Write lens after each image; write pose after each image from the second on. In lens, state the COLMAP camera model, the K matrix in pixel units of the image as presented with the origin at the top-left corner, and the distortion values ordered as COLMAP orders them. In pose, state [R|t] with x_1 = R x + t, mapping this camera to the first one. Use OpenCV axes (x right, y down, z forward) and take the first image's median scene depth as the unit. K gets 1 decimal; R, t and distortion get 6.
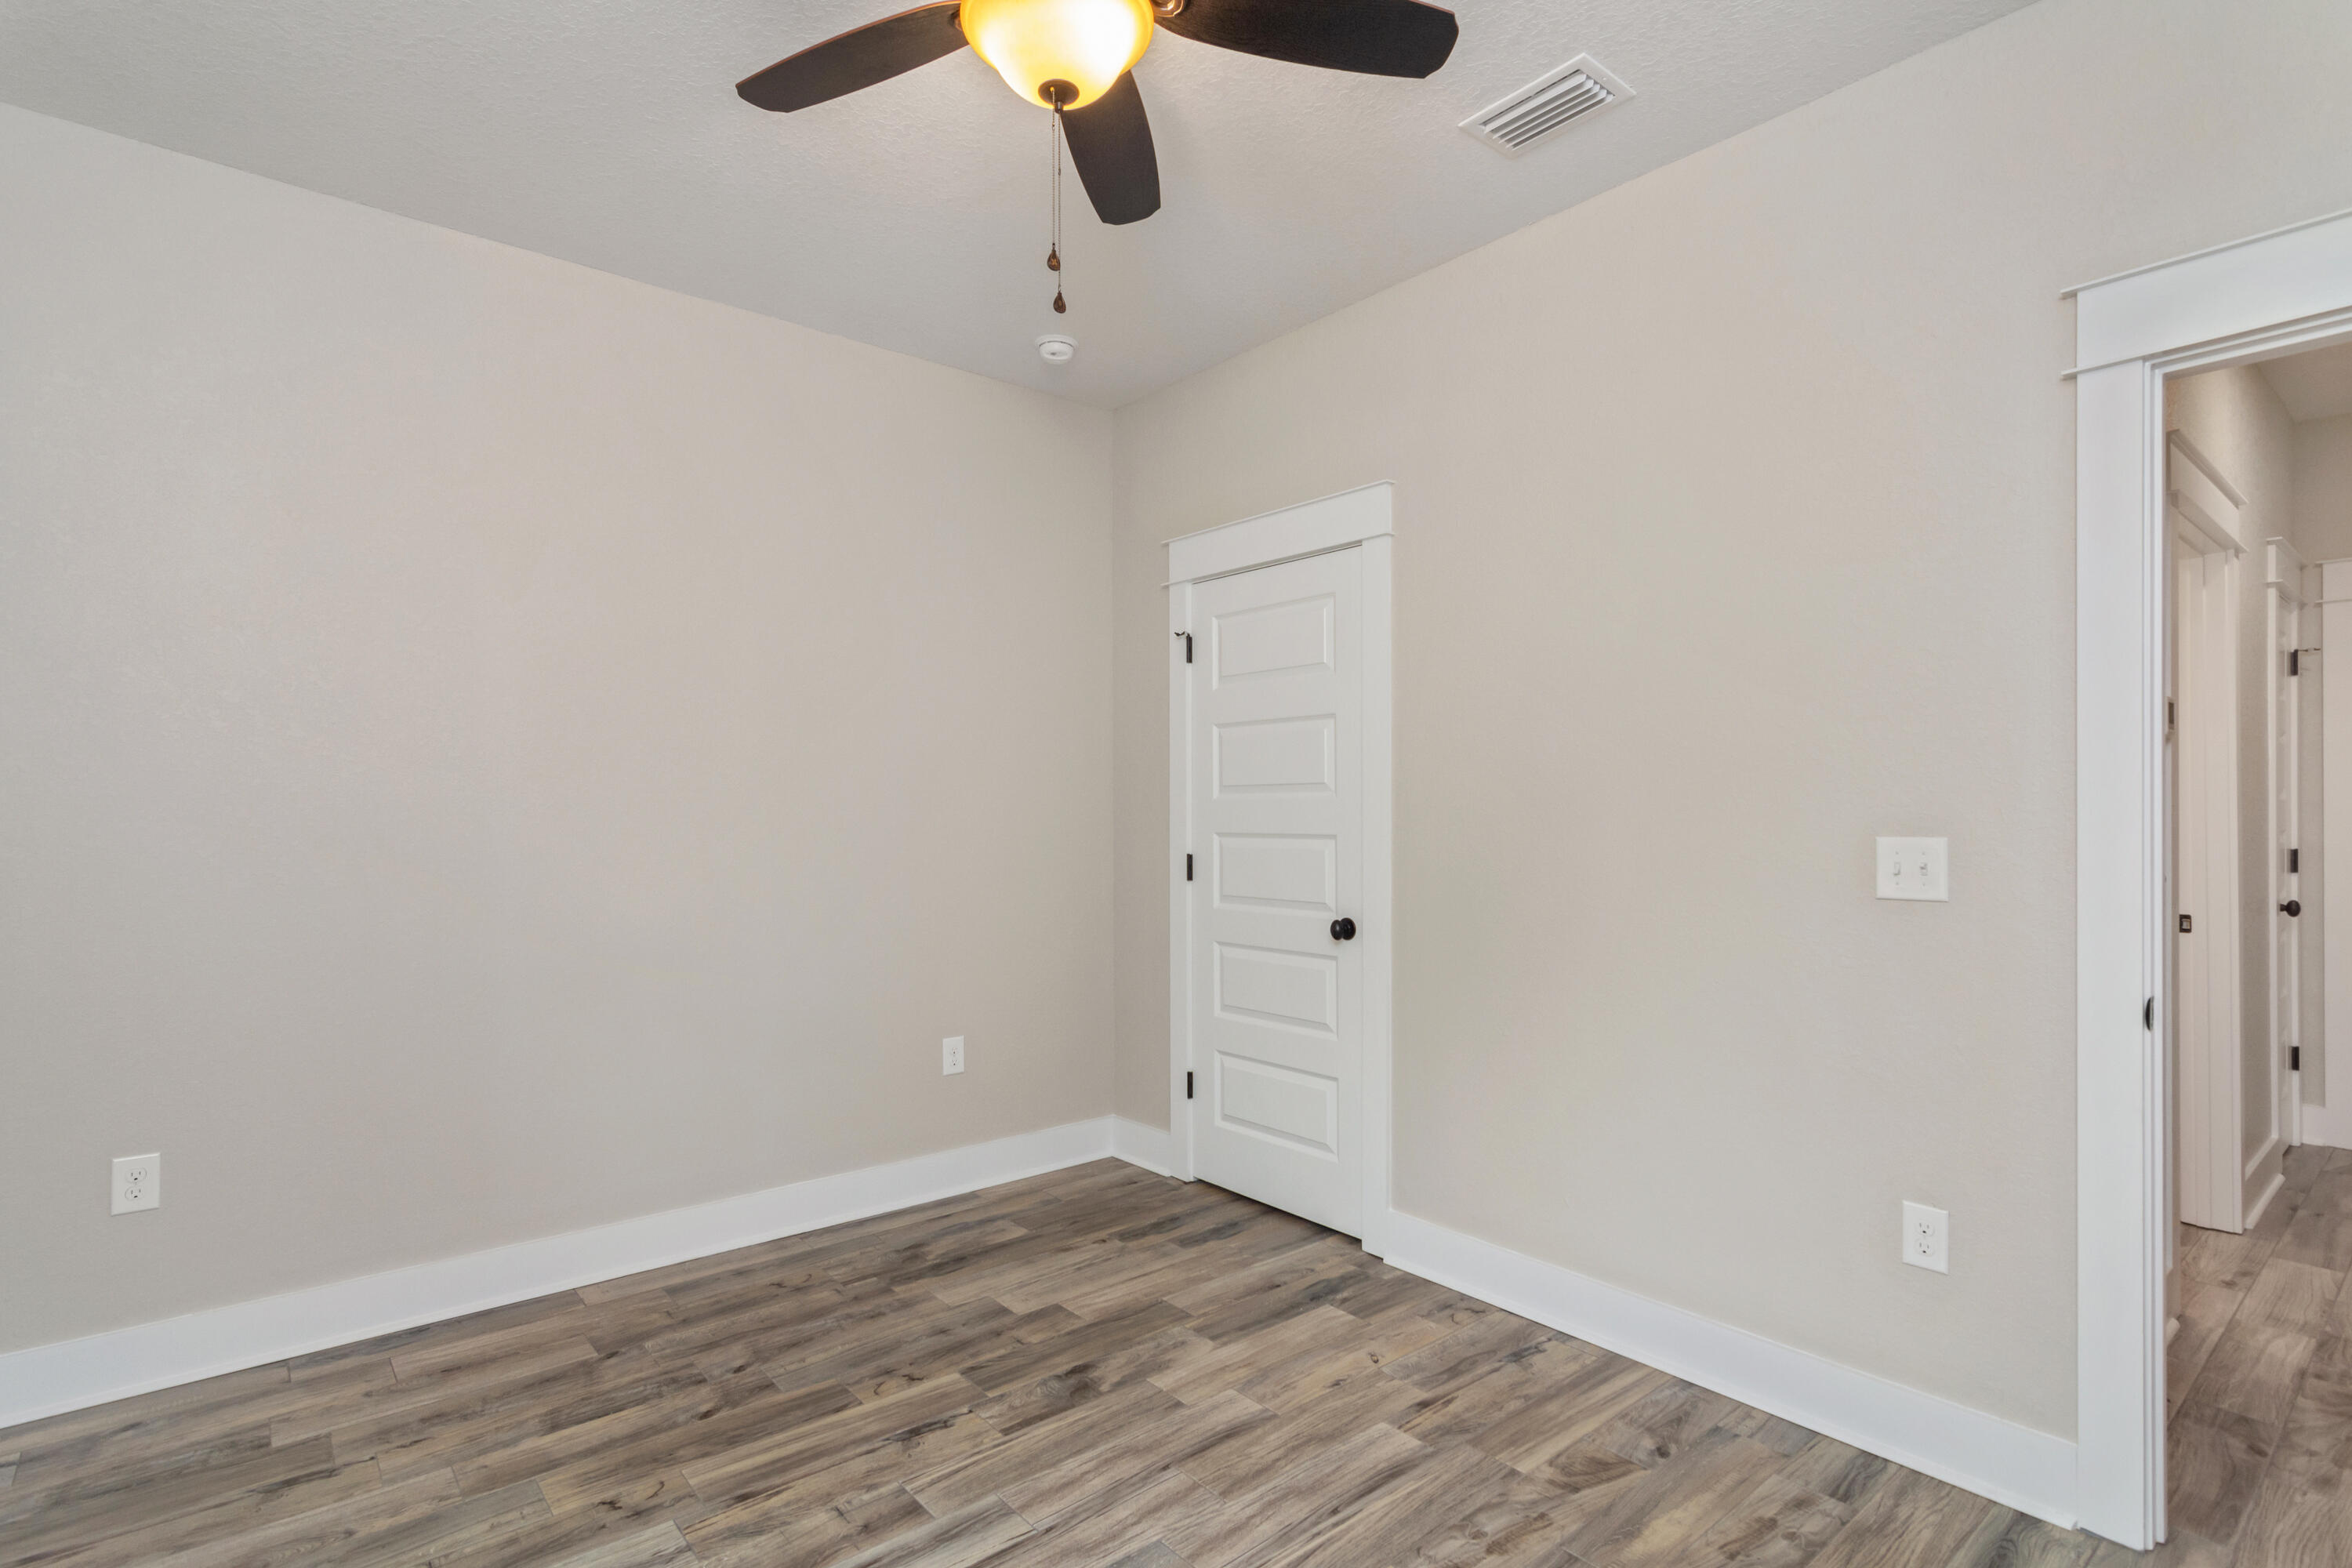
lens RADIAL K [[1132.4, 0, 1175.7], [0, 1132.4, 789.6], [0, 0, 1]] dist [-0.000344, 0.001802]
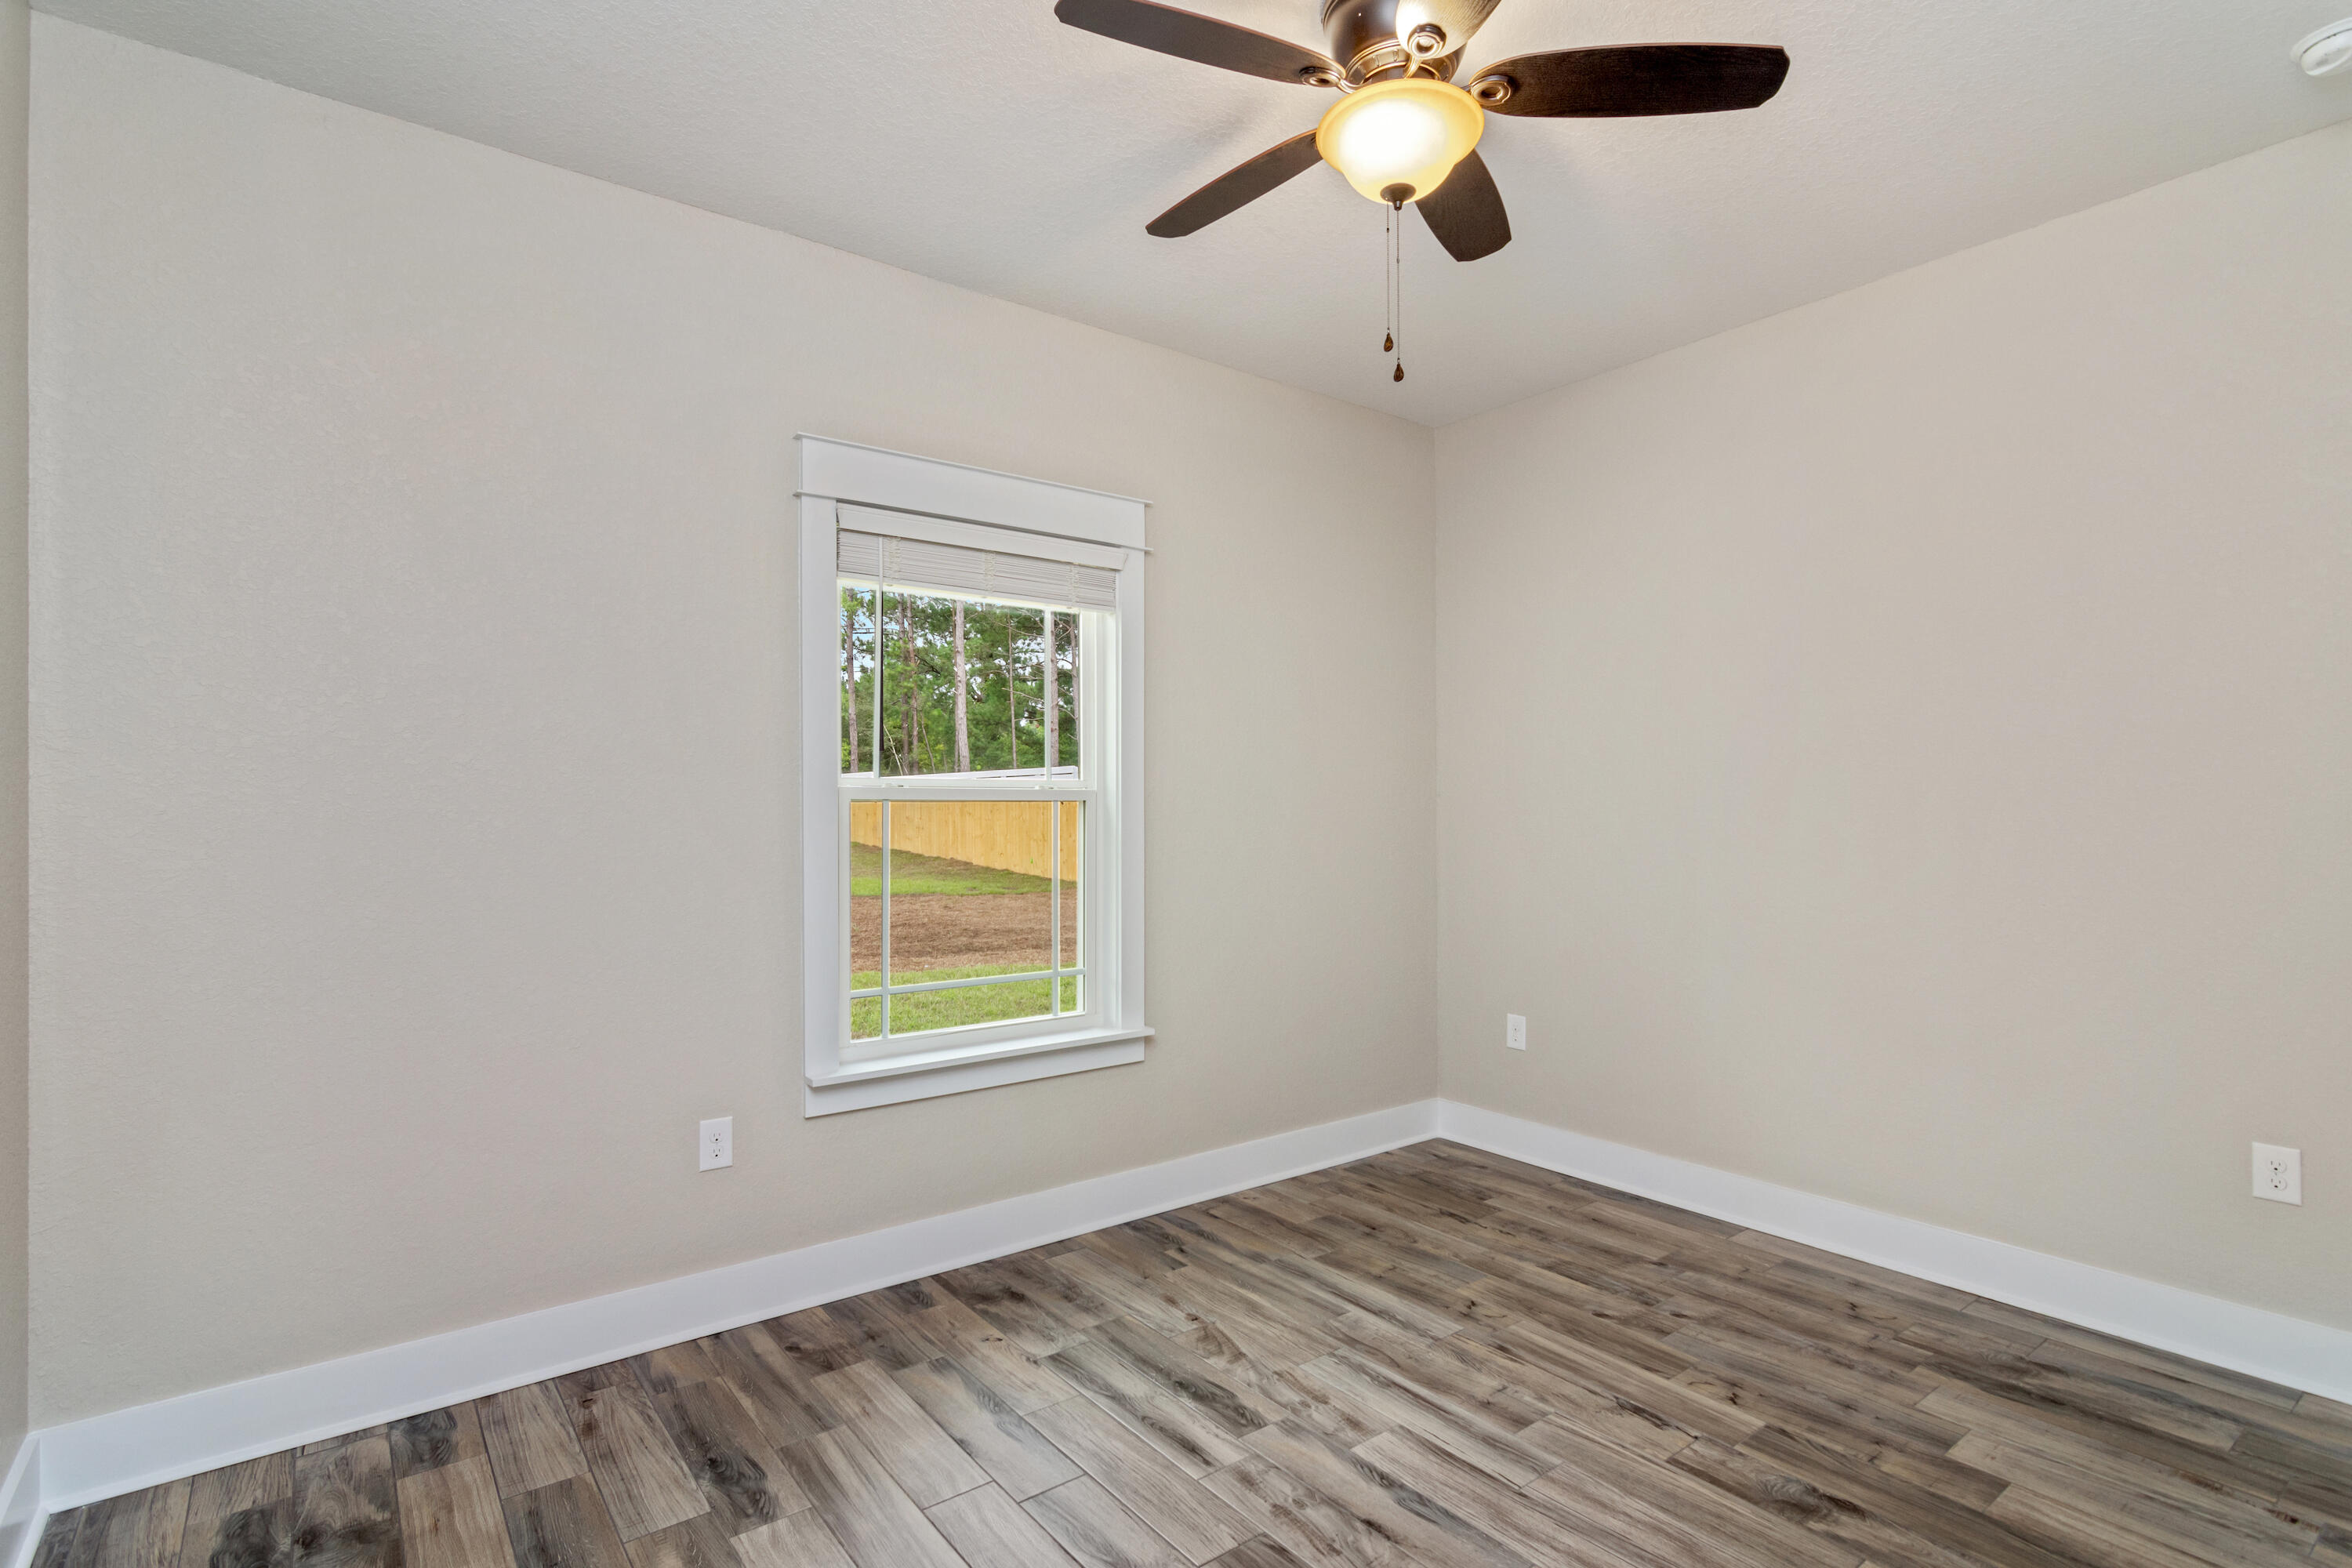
lens RADIAL K [[1132.4, 0, 1175.8], [0, 1132.4, 796.4], [0, 0, 1]] dist [-0.000344, 0.001802]
pose [[-0.040877, -0.004582, -0.999154, 0.743128], [0.024308, 0.999689, -0.005579, 0.000477], [0.998868, -0.024515, -0.040753, 0.569831]]
